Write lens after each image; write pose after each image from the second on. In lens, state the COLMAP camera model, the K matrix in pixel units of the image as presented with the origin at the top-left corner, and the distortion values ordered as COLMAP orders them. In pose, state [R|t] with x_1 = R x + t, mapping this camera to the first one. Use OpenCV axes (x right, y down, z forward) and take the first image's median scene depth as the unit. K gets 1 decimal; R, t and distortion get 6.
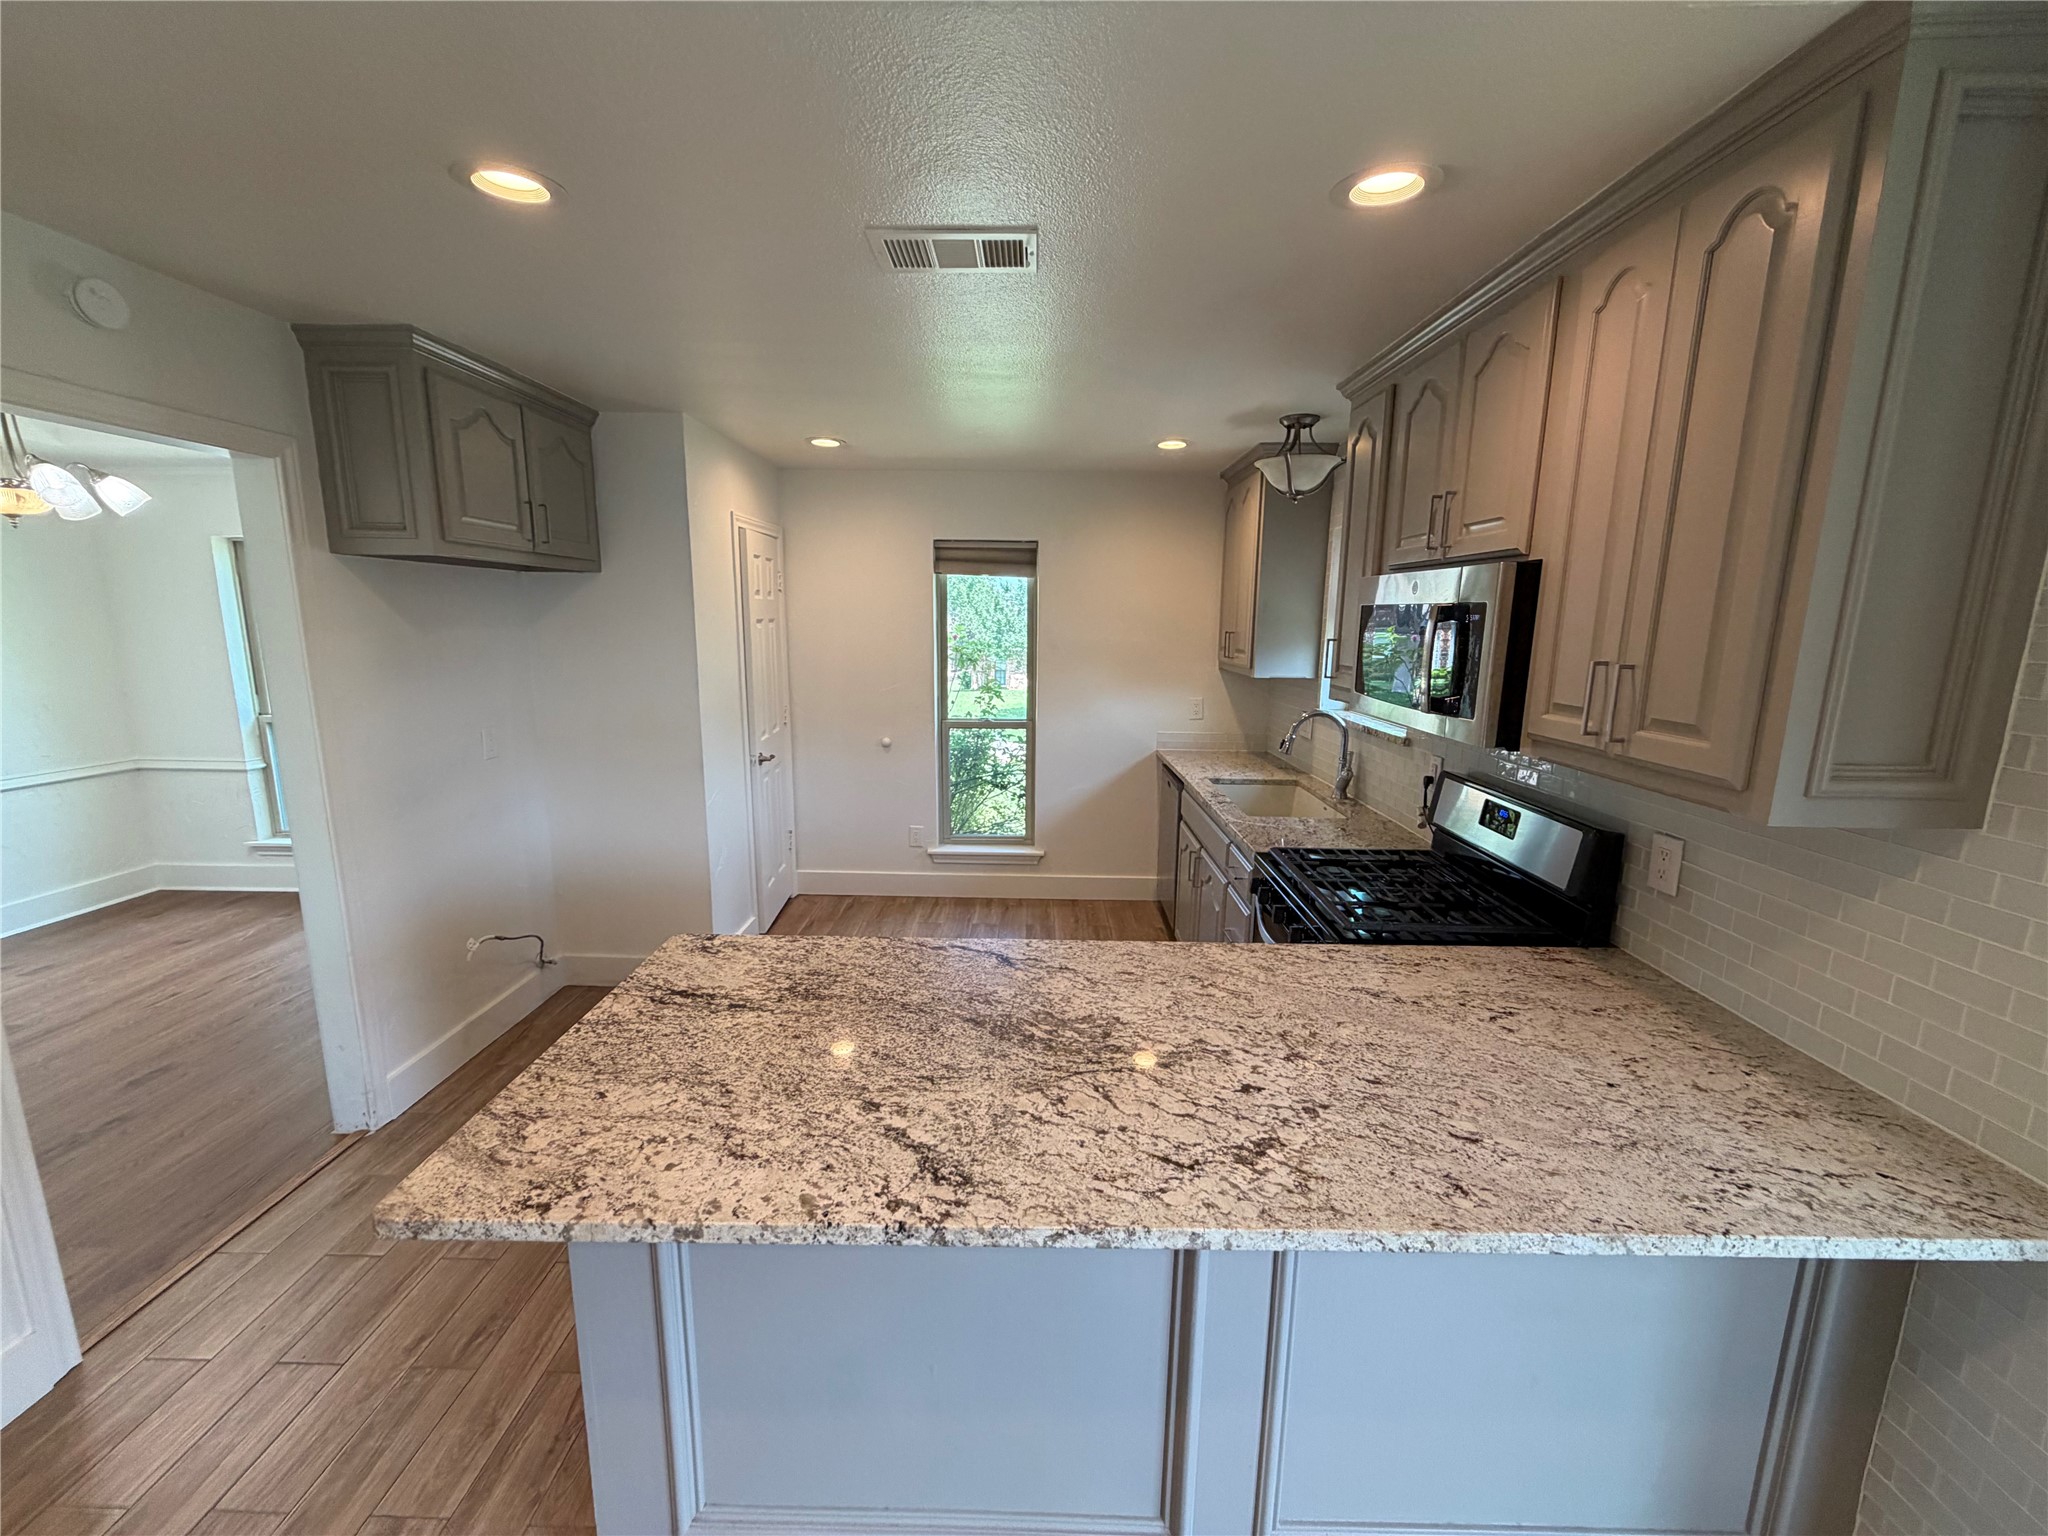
lens RADIAL K [[815.5, 0, 1016.9], [0, 815.5, 766.7], [0, 0, 1]] dist [0.000961, -0.000258]
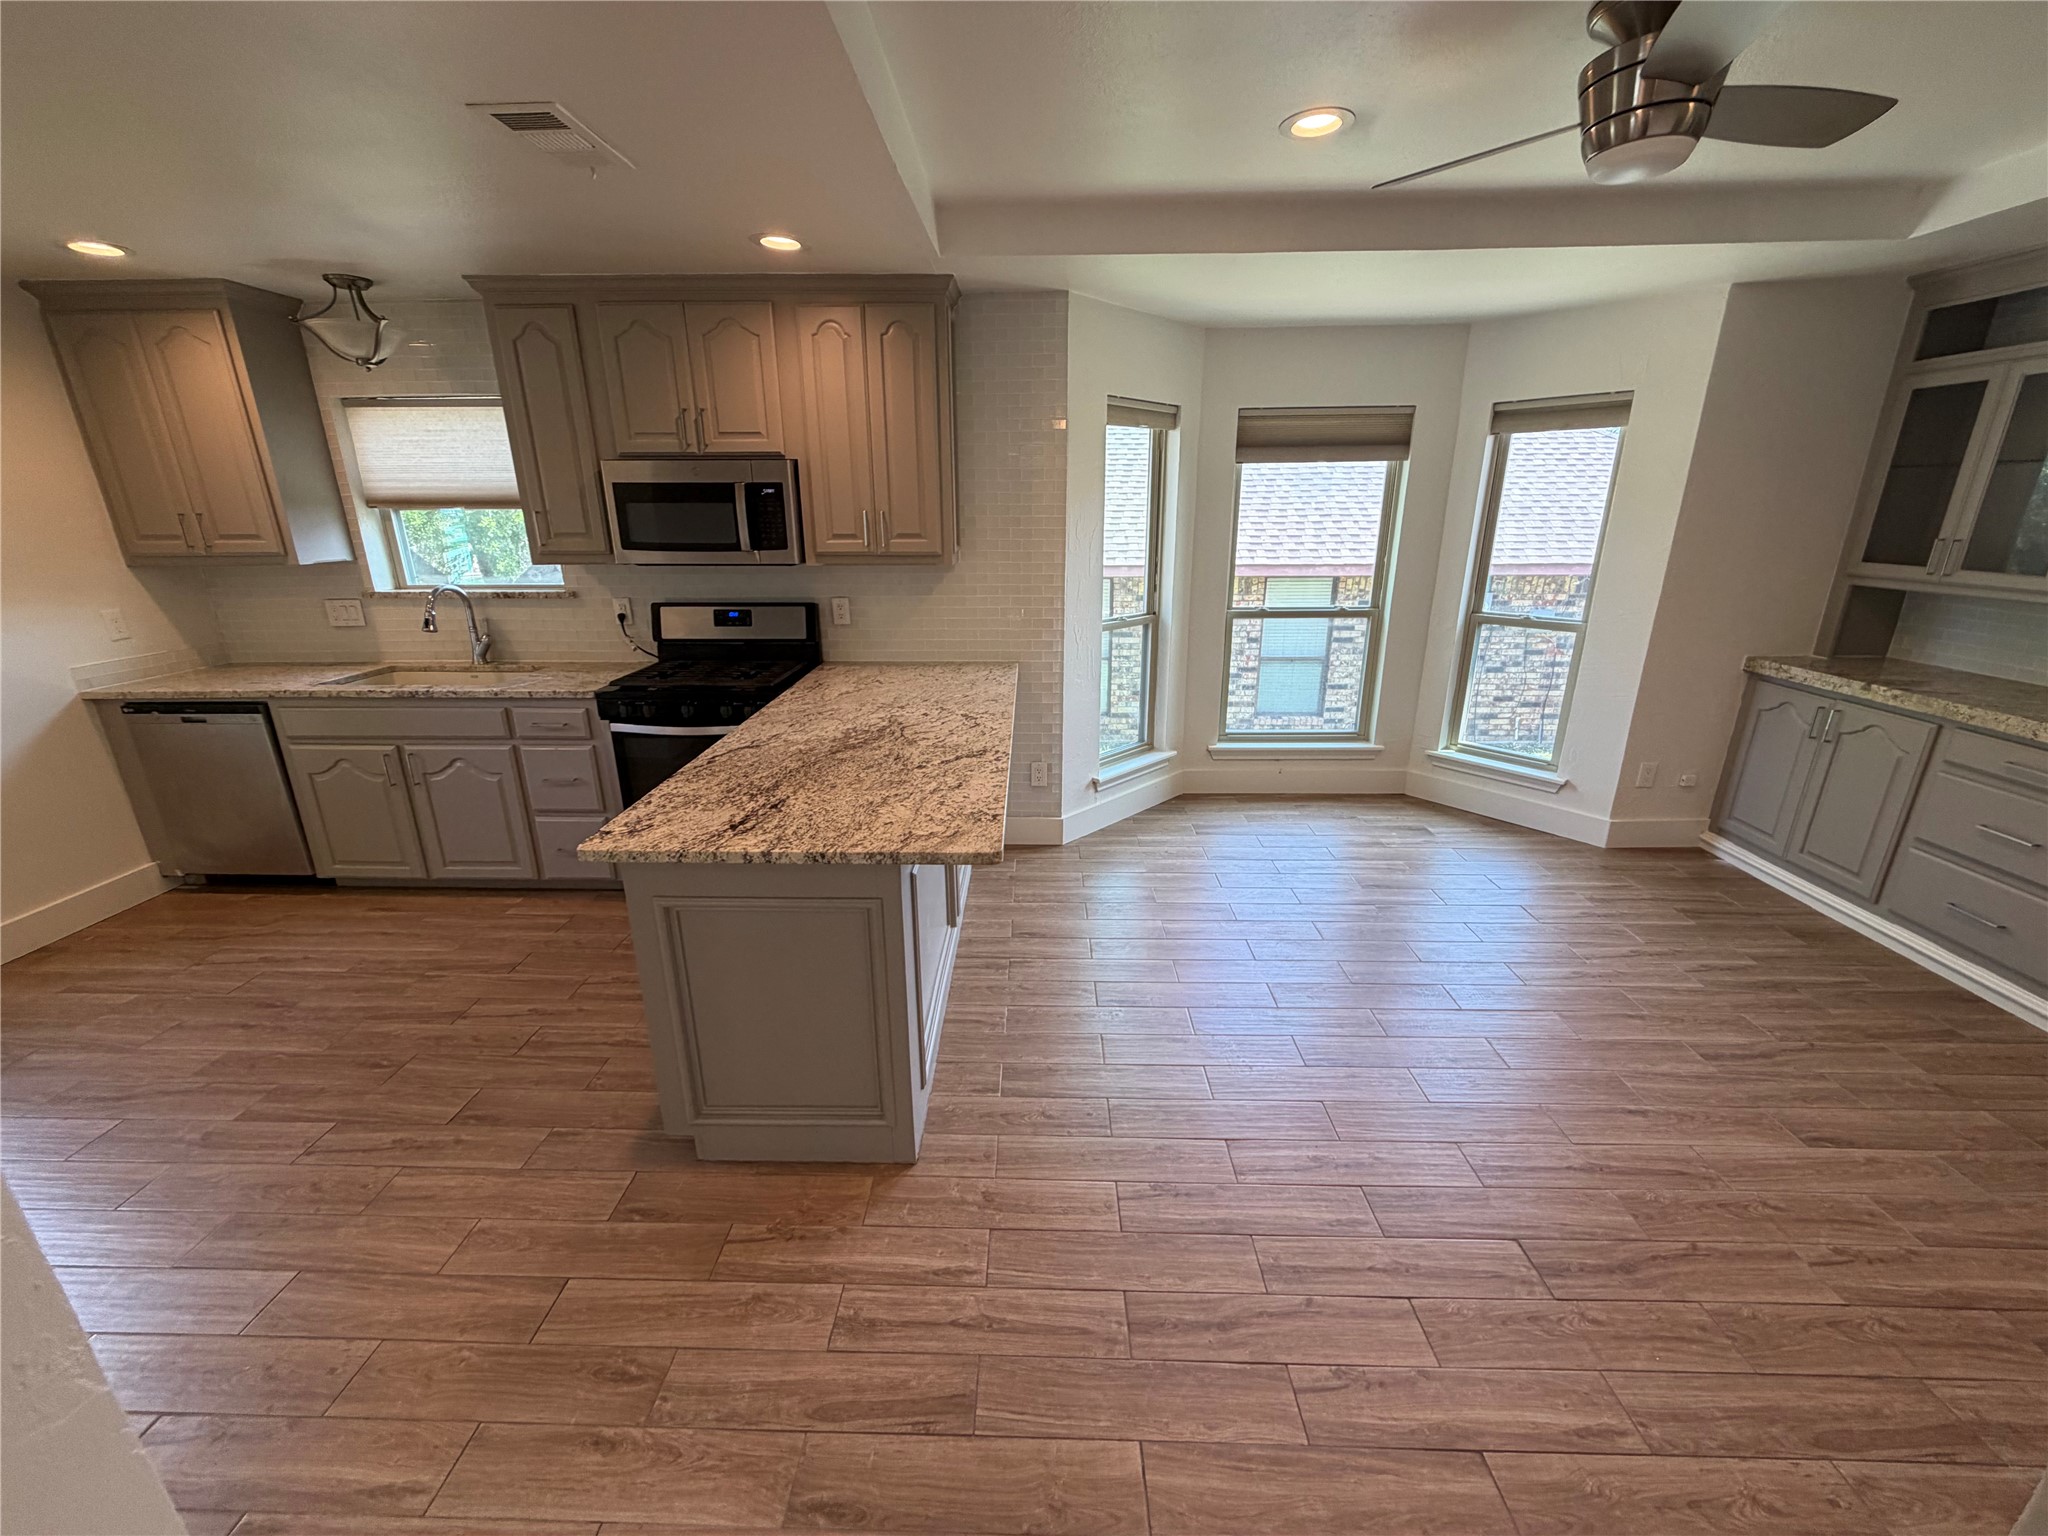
lens RADIAL K [[815.5, 0, 1017.4], [0, 815.5, 766.0], [0, 0, 1]] dist [0.000961, -0.000258]
pose [[0.012167, -0.317232, 0.948270, -1.553302], [0.186001, 0.932507, 0.309572, -0.089368], [-0.982474, 0.172612, 0.070351, 0.538483]]
